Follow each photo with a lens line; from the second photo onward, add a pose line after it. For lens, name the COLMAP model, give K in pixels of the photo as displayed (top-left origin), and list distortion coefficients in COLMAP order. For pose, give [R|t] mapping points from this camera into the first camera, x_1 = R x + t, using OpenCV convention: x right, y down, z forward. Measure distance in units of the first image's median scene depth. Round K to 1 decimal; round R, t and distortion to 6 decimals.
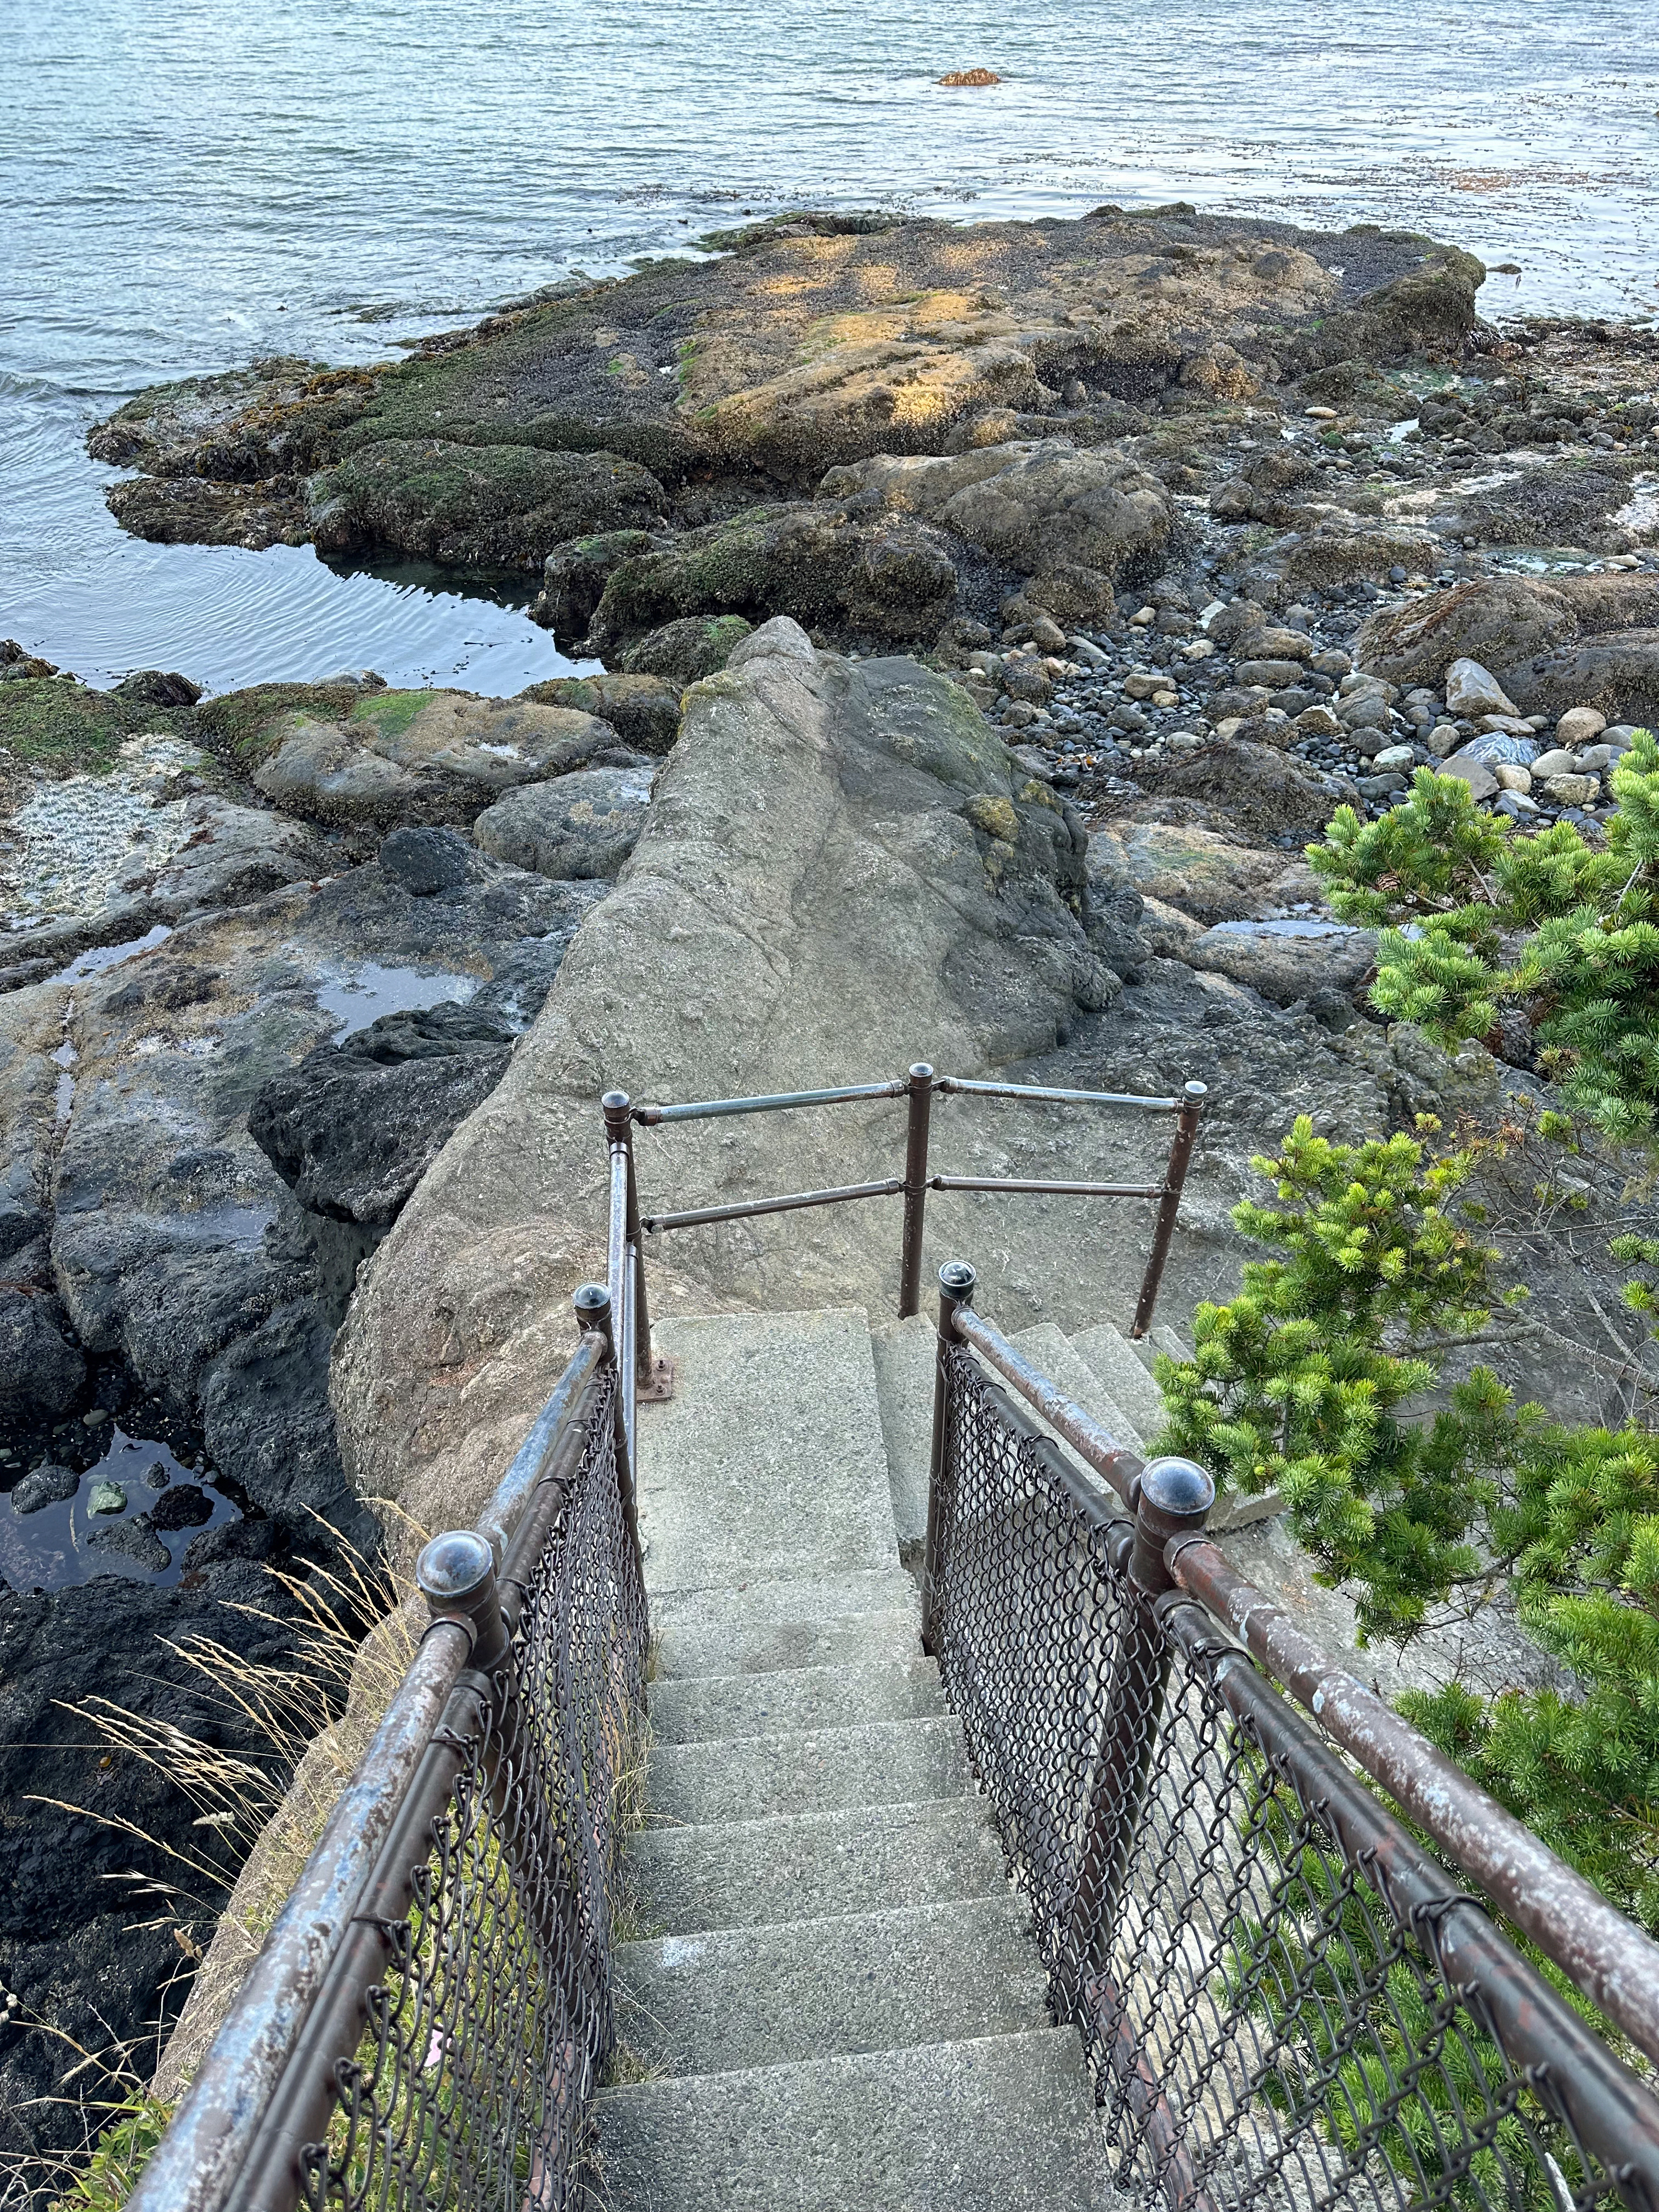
lens RADIAL K [[1540.2, 0, 833.5], [0, 1540.2, 1113.9], [0, 0, 1]] dist [0.070605, -0.095216]
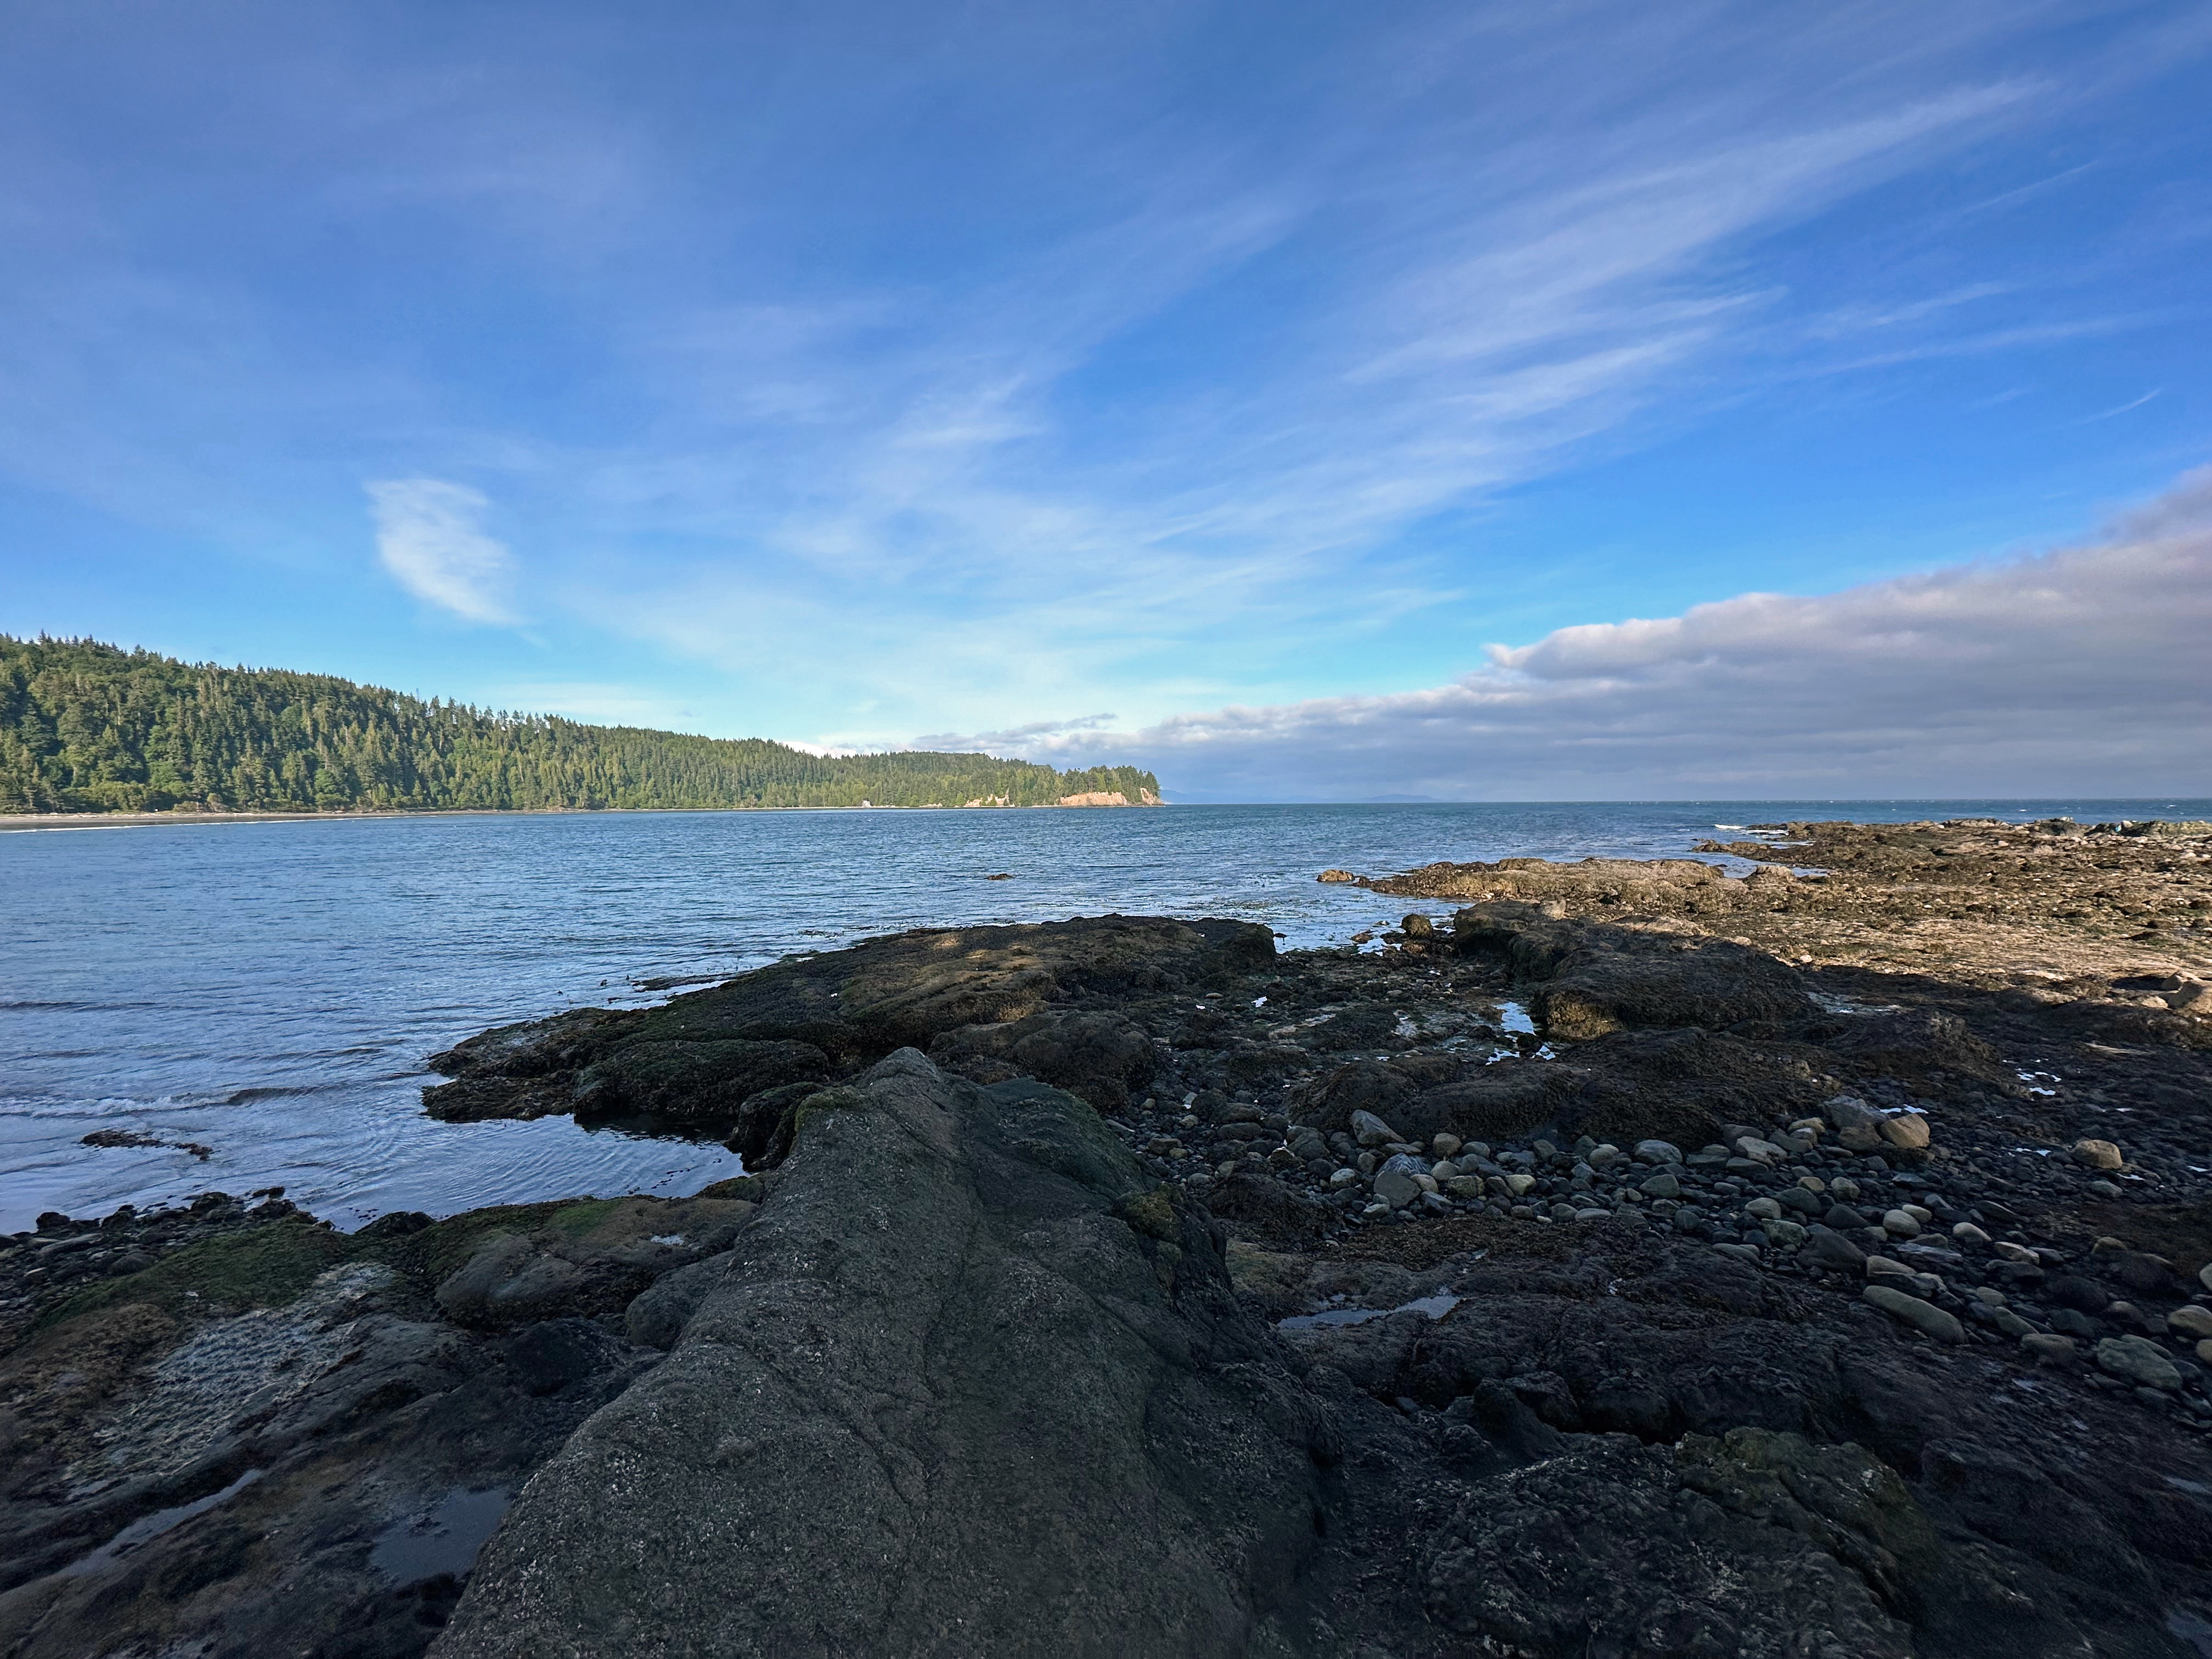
lens RADIAL K [[876.2, 0, 1105.0], [0, 876.2, 830.3], [0, 0, 1]] dist [-0.001958, 0.000403]
pose [[0.980131, -0.022949, 0.197021, -0.010947], [0.138382, 0.790735, -0.596313, -0.043544], [-0.142107, 0.611729, 0.778199, 0.296503]]
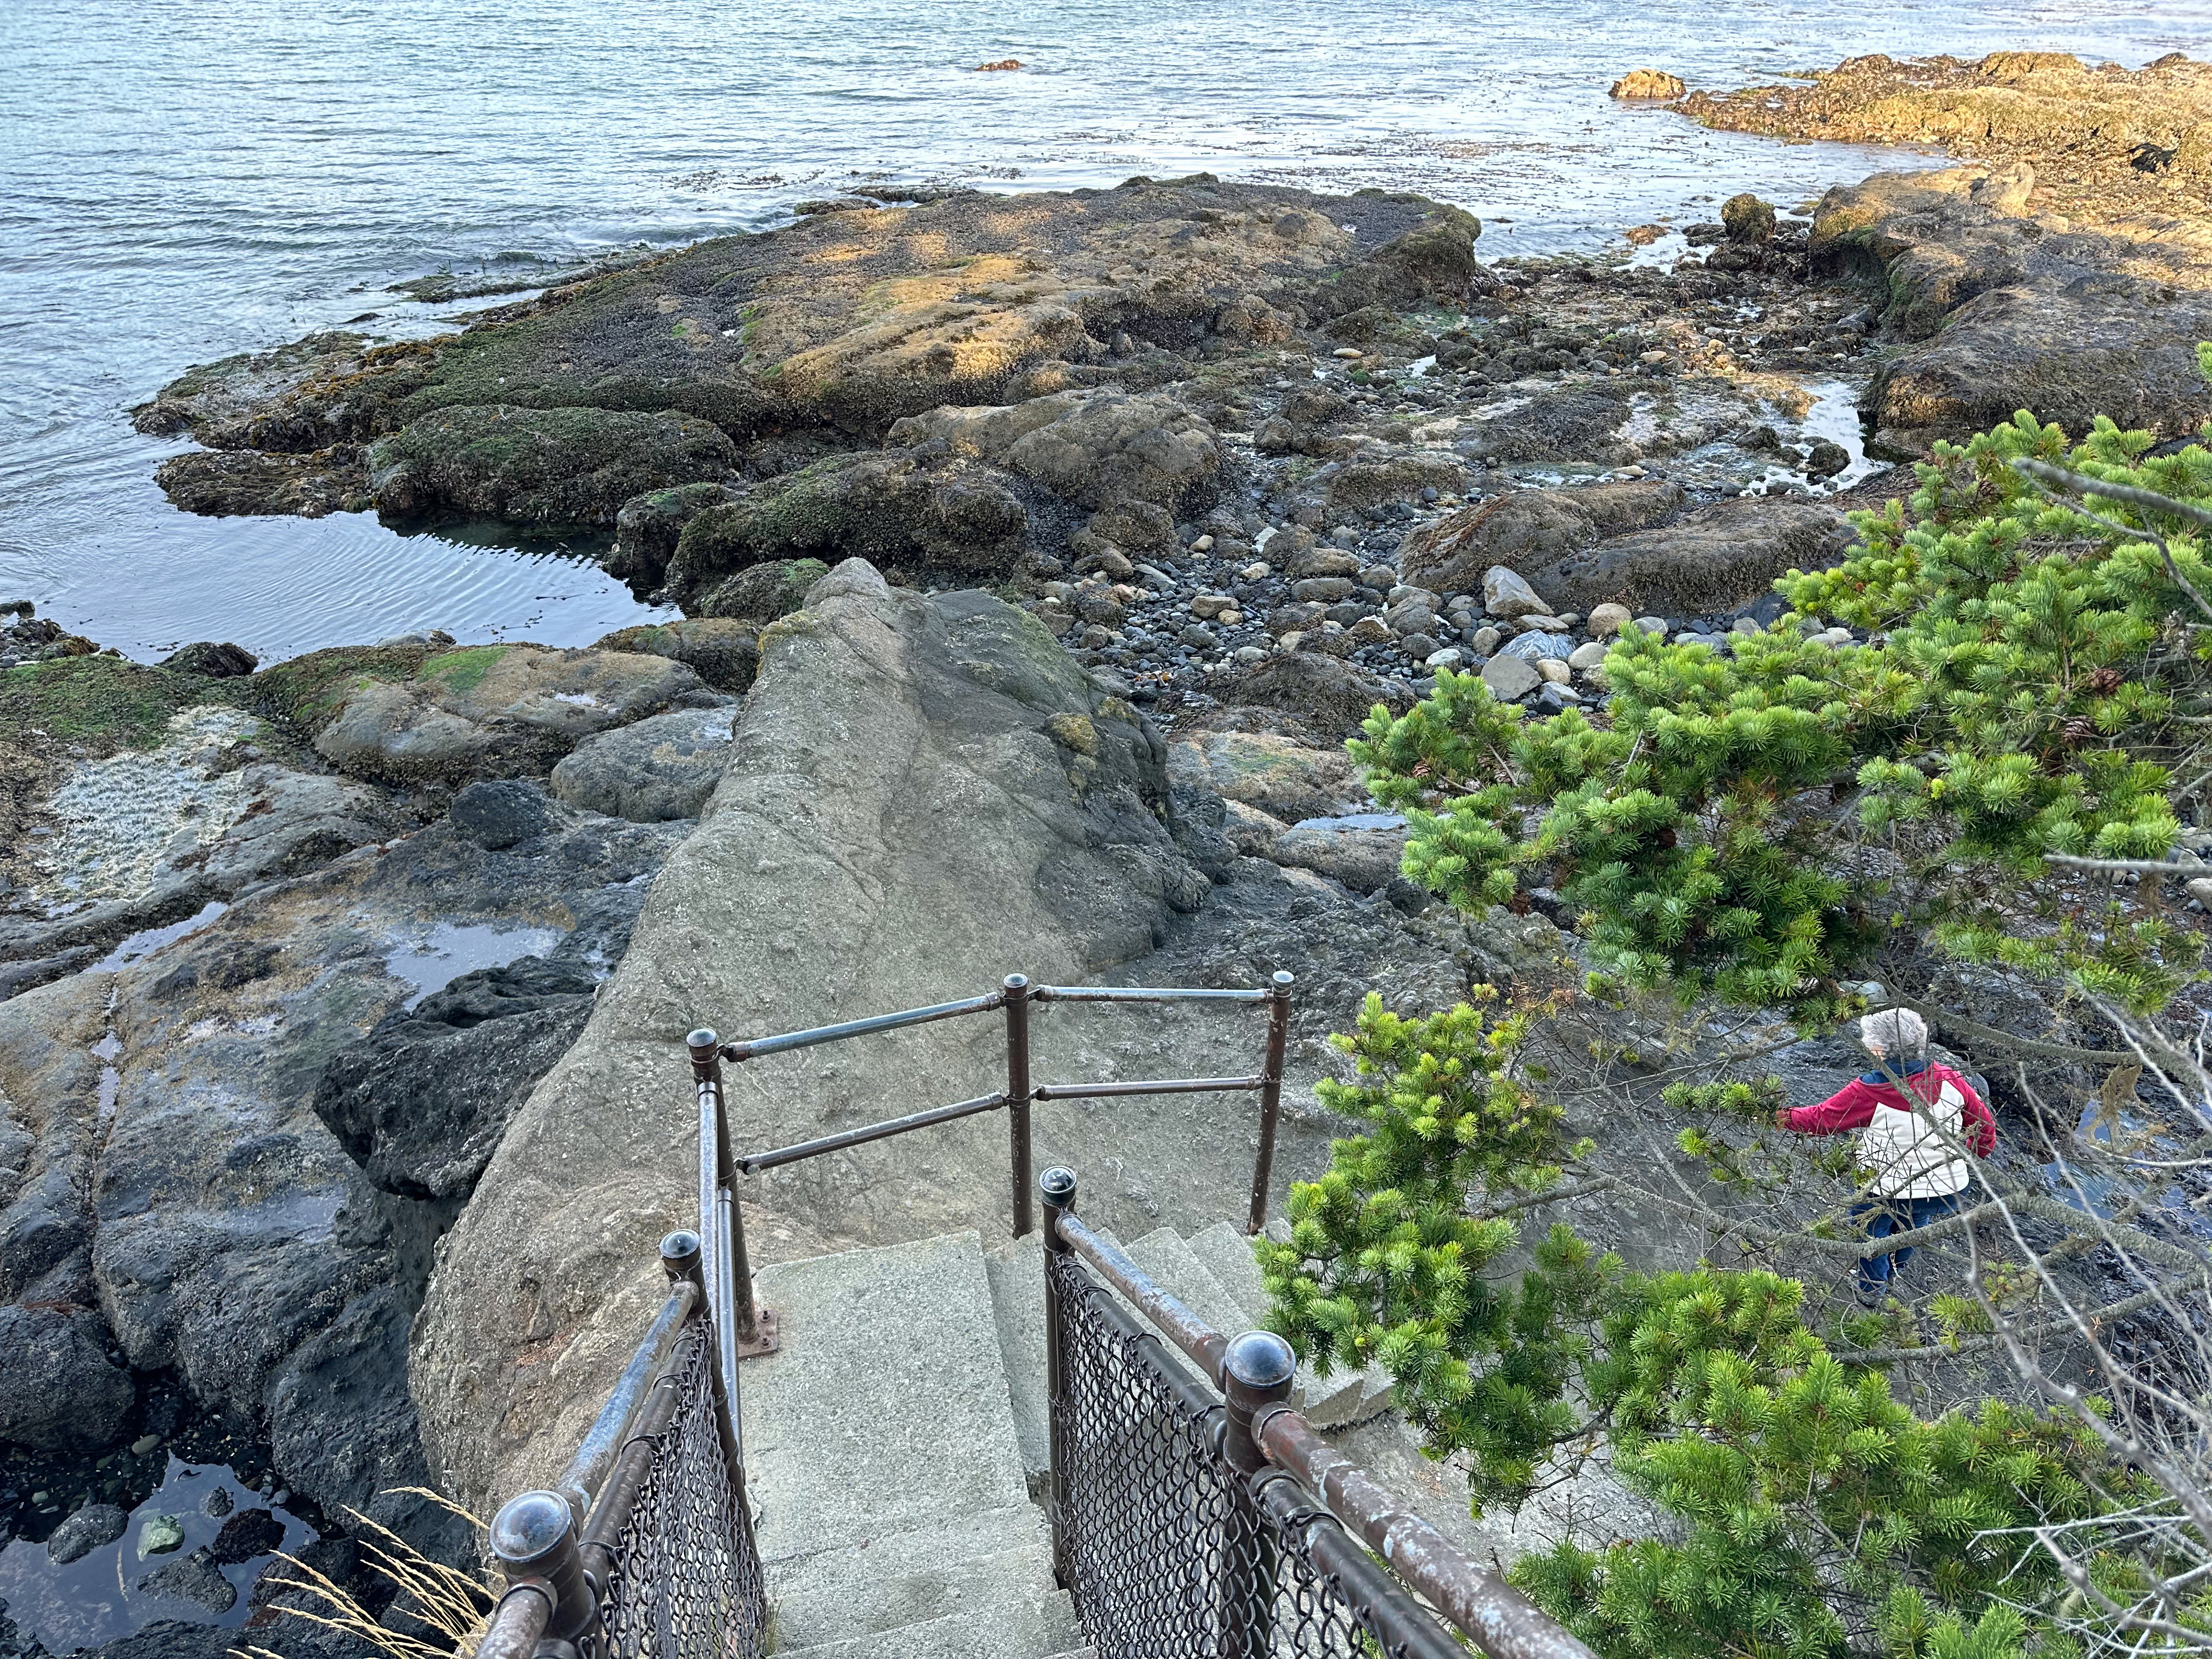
lens RADIAL K [[1540.2, 0, 1119.6], [0, 1540.2, 829.3], [0, 0, 1]] dist [0.070605, -0.095216]
pose [[0.990255, -0.069638, 0.120603, 0.004154], [0.084796, 0.988464, -0.125490, 0.001988], [-0.110473, 0.134494, 0.984737, -0.006692]]
